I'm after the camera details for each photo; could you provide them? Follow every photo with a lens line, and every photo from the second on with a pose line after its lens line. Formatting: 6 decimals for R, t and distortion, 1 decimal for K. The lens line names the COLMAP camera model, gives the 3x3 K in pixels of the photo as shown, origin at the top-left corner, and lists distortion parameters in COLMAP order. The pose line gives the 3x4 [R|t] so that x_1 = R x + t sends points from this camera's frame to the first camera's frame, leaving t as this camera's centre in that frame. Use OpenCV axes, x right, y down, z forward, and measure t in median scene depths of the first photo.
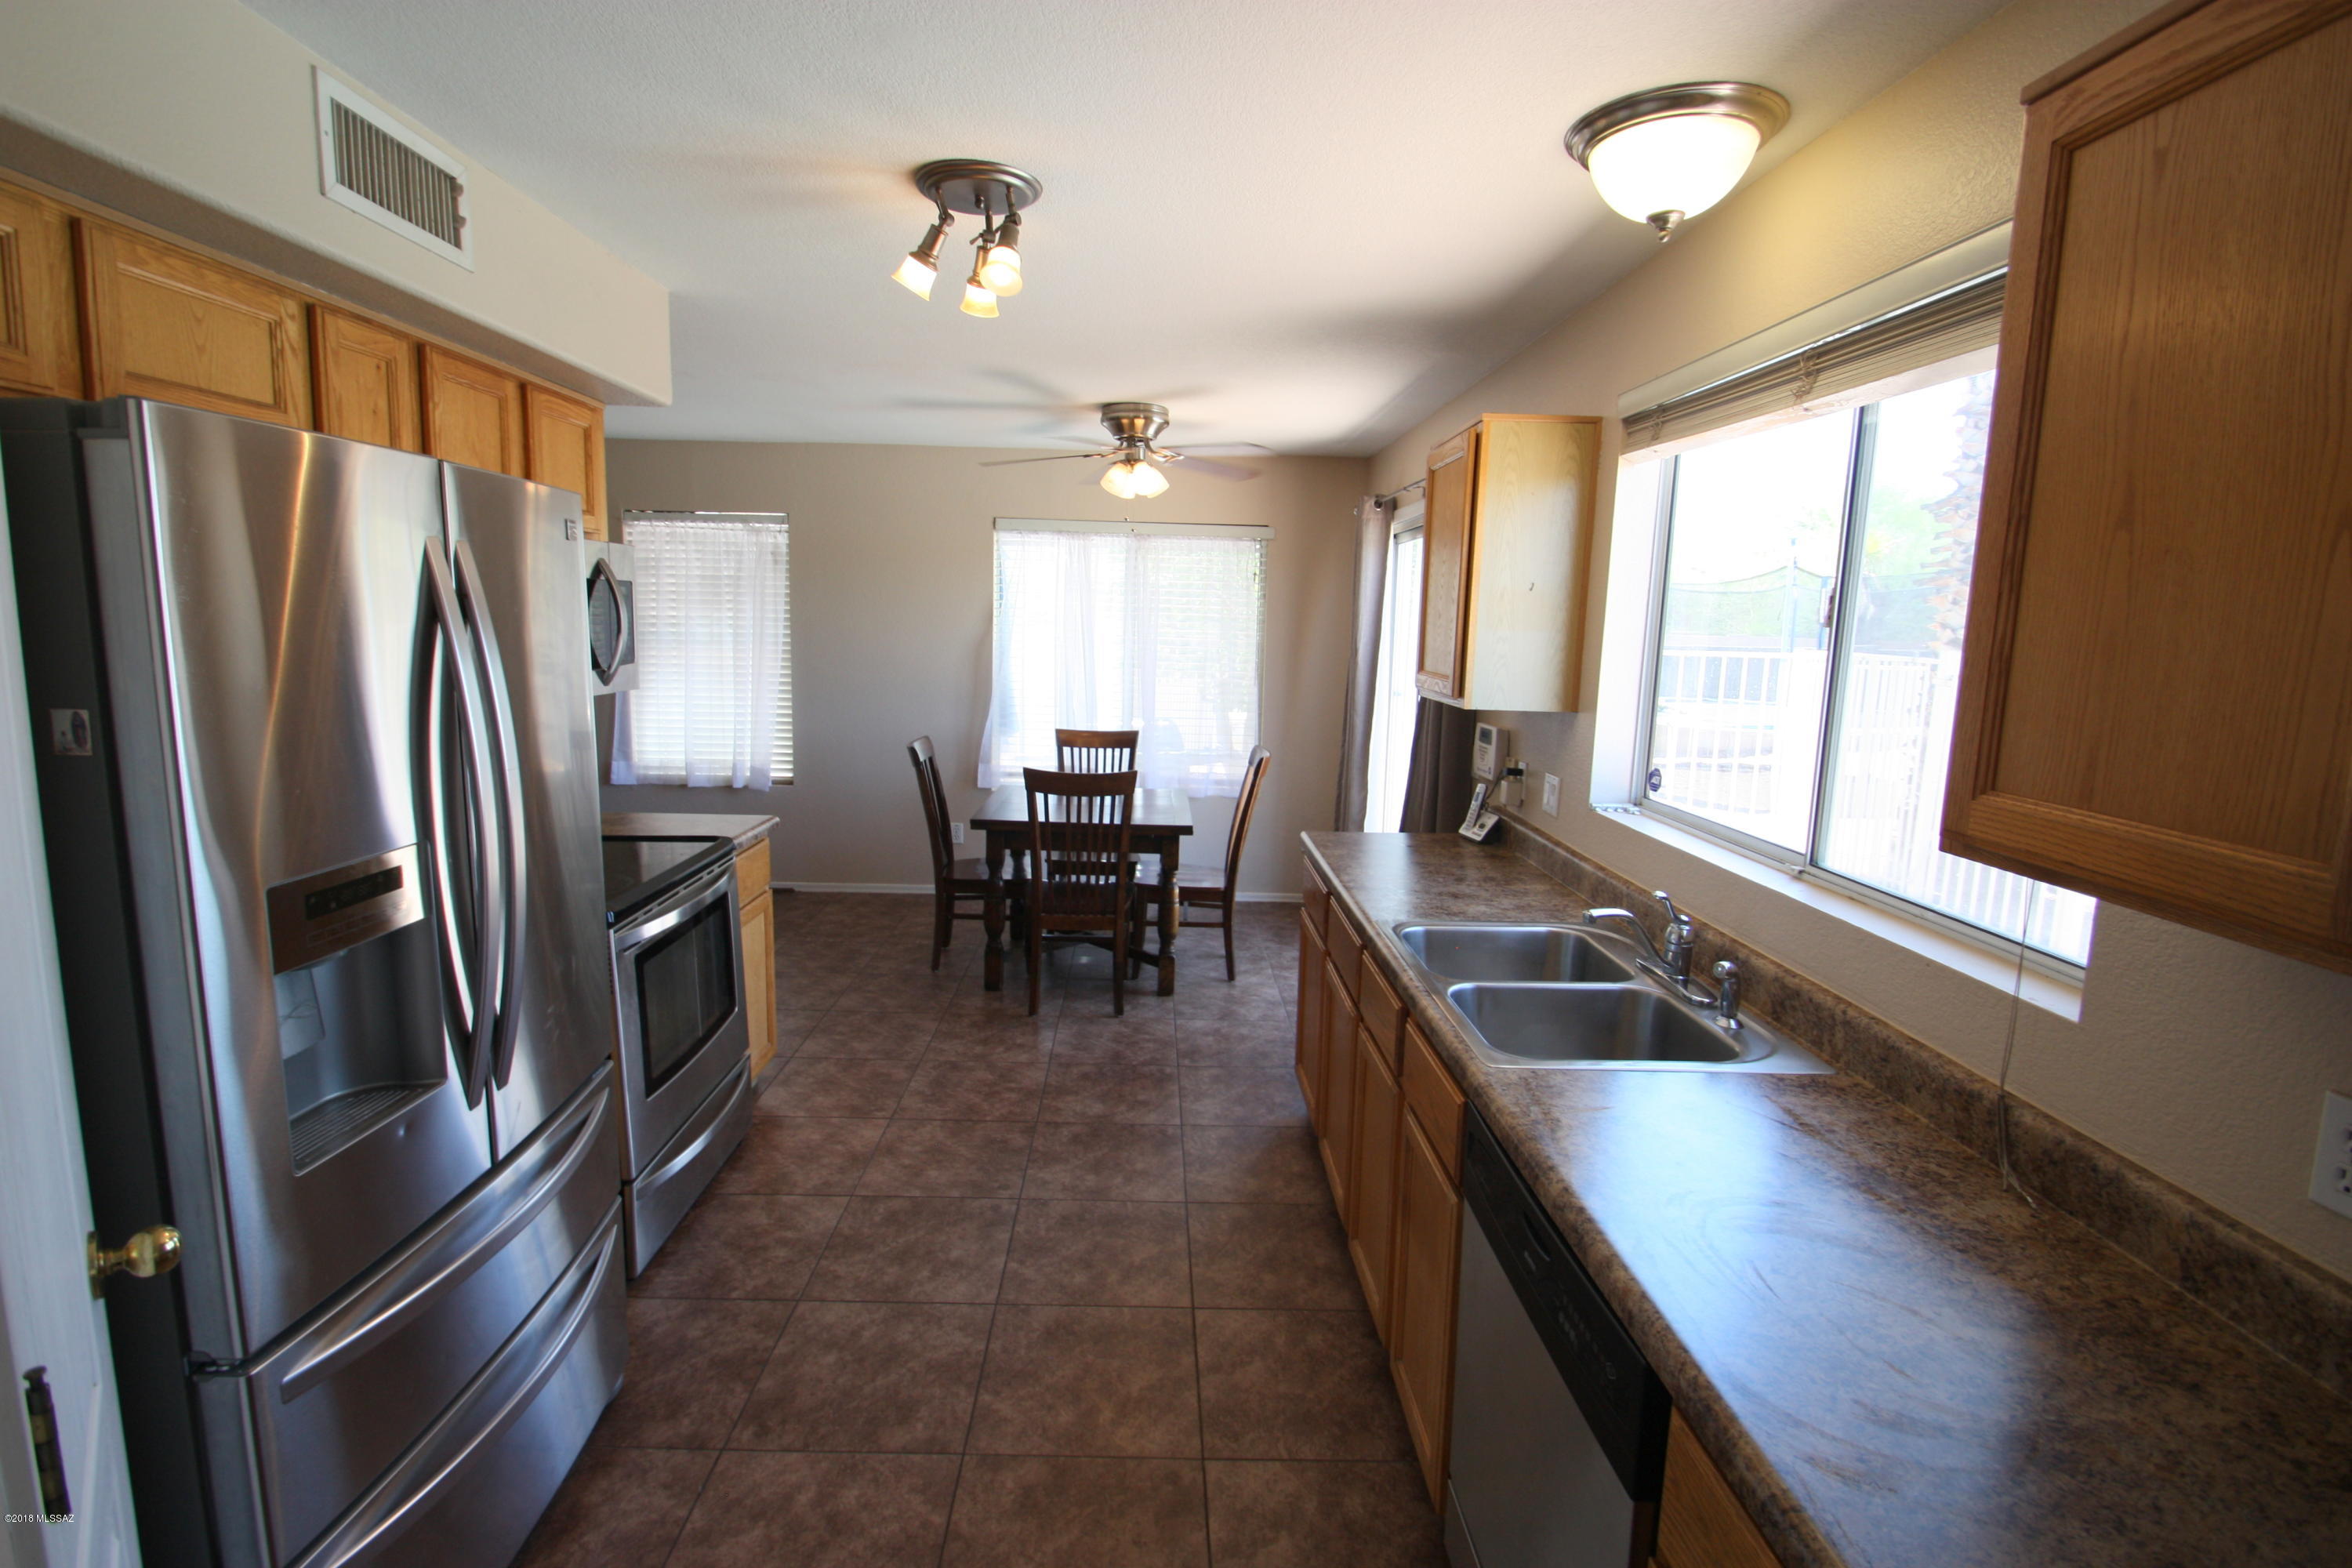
lens RADIAL K [[1102.8, 0, 1169.0], [0, 1102.8, 766.1], [0, 0, 1]] dist [0.014316, -0.017181]
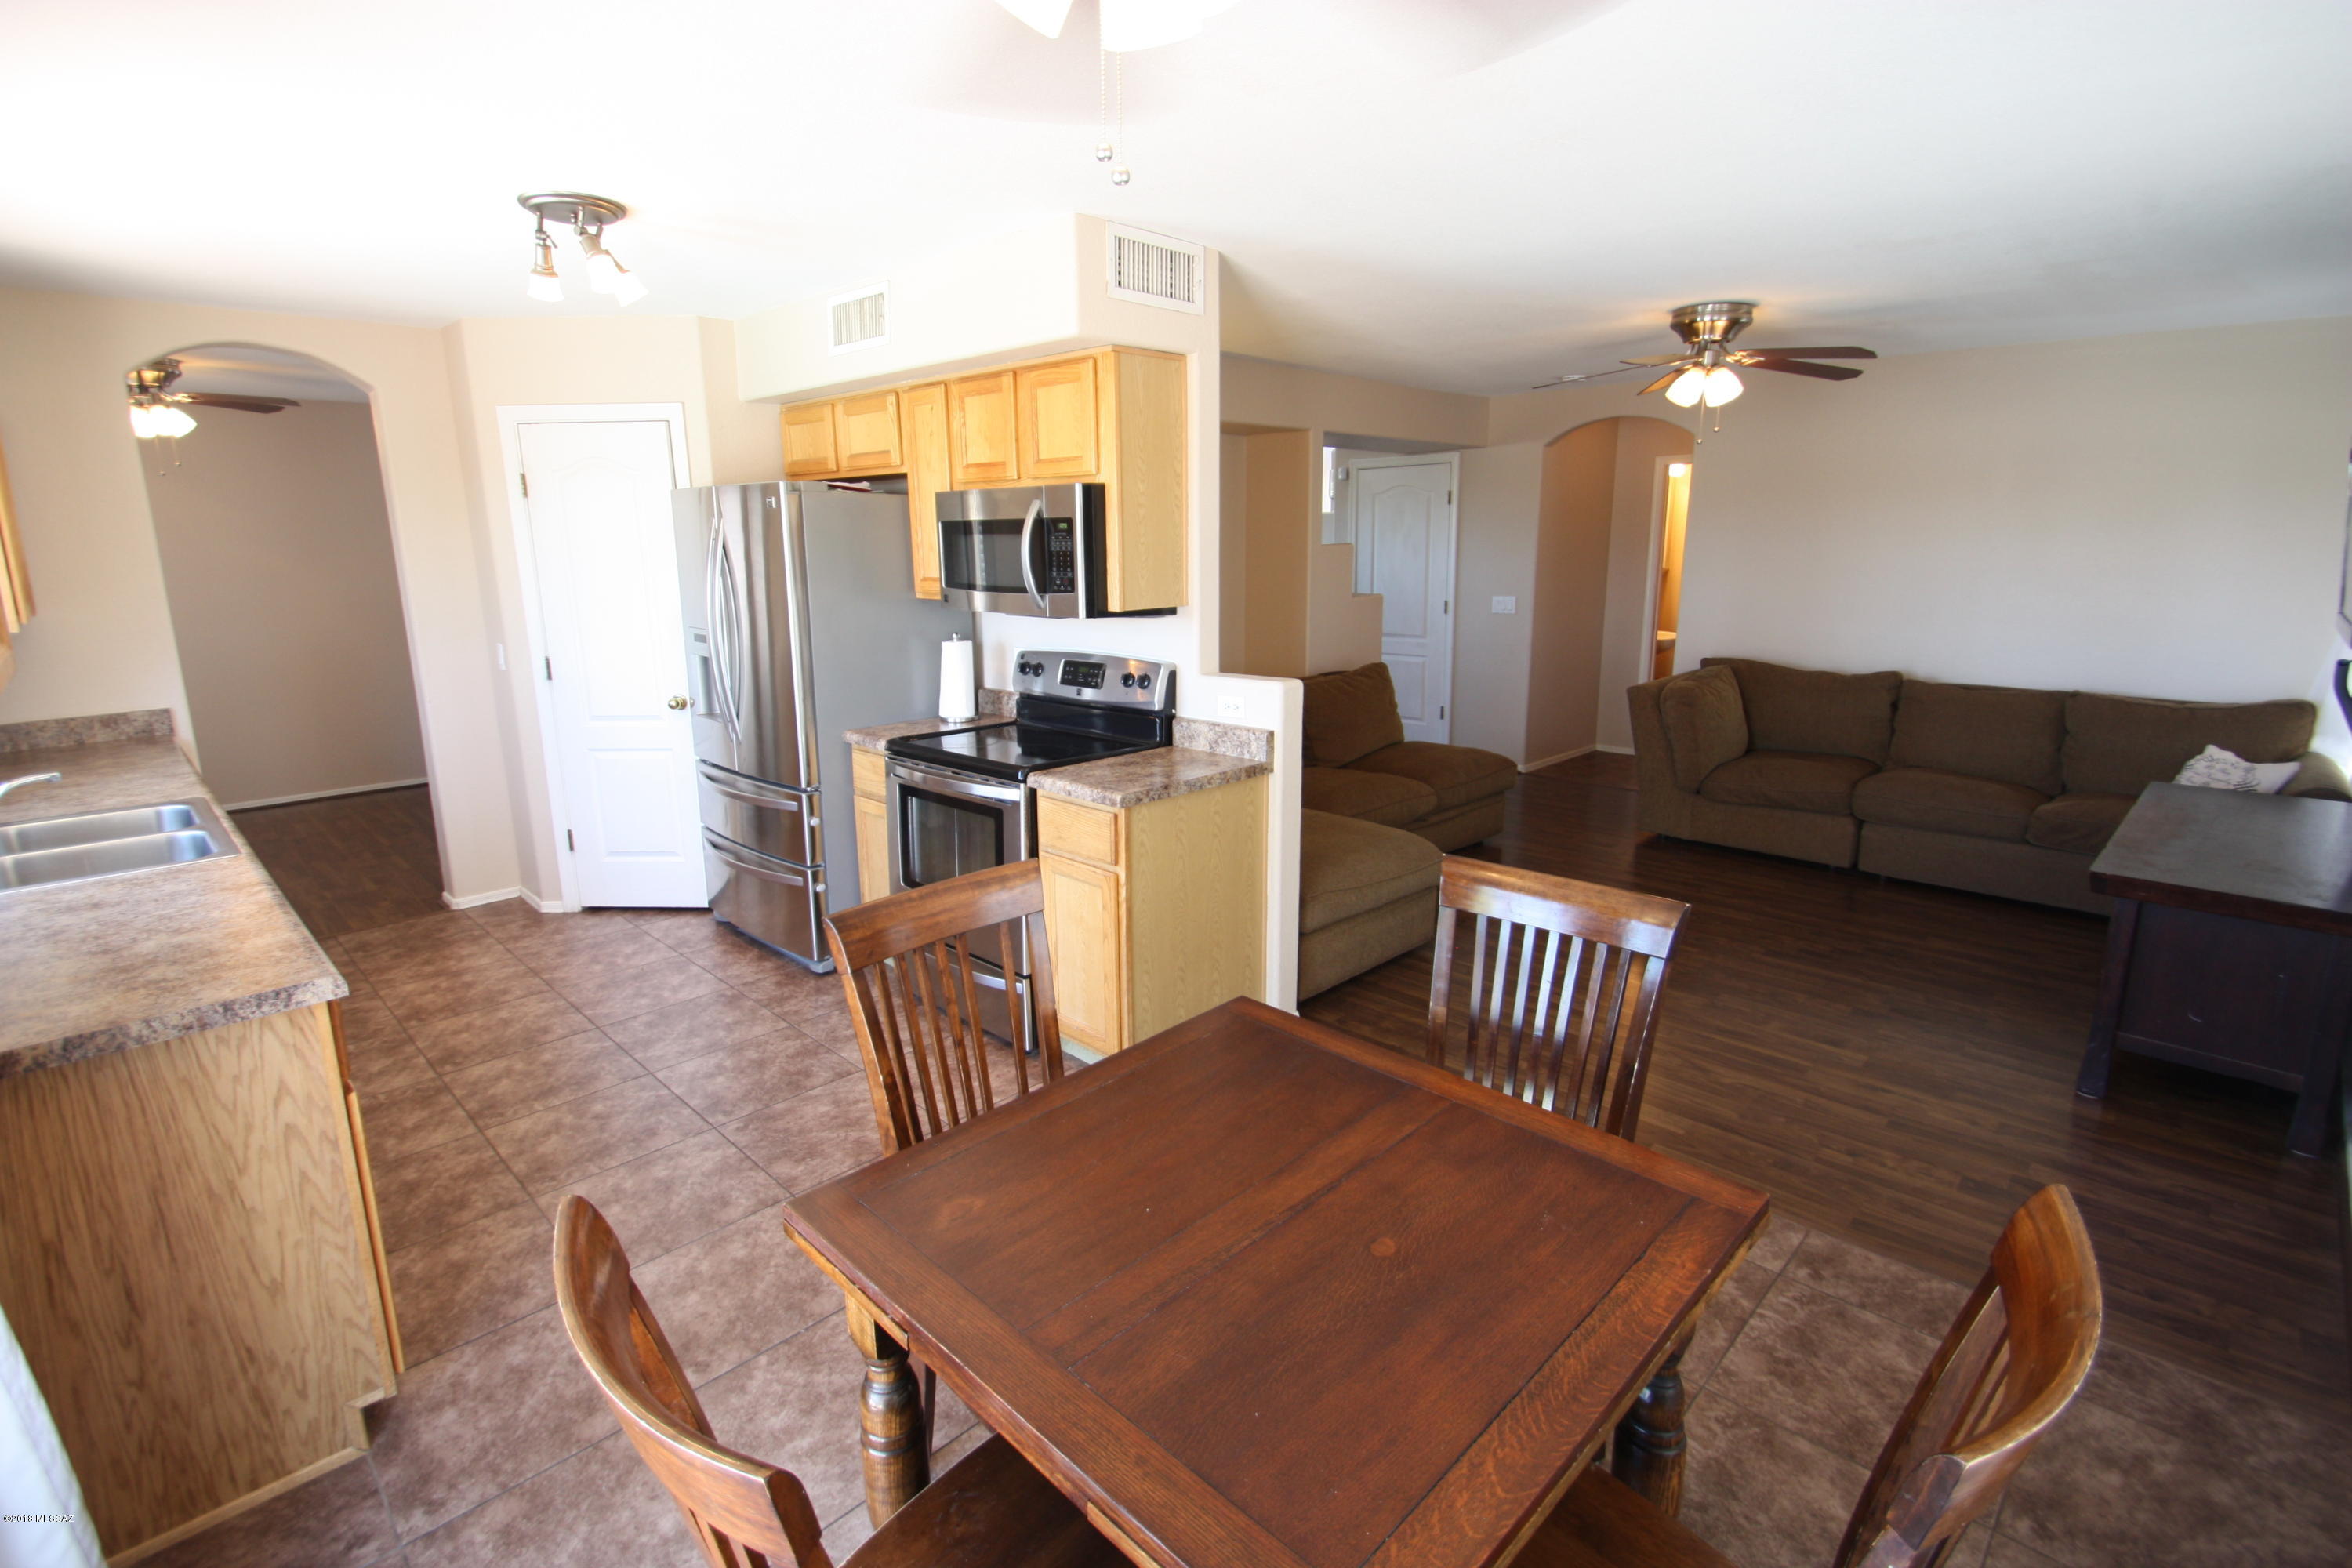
lens RADIAL K [[1099.0, 0, 1160.5], [0, 1099.0, 768.3], [0, 0, 1]] dist [0.018697, -0.017141]
pose [[-0.723010, 0.126536, -0.679150, 0.296314], [-0.101381, 0.953005, 0.285489, -0.349529], [0.683358, 0.275264, -0.676204, 2.591643]]
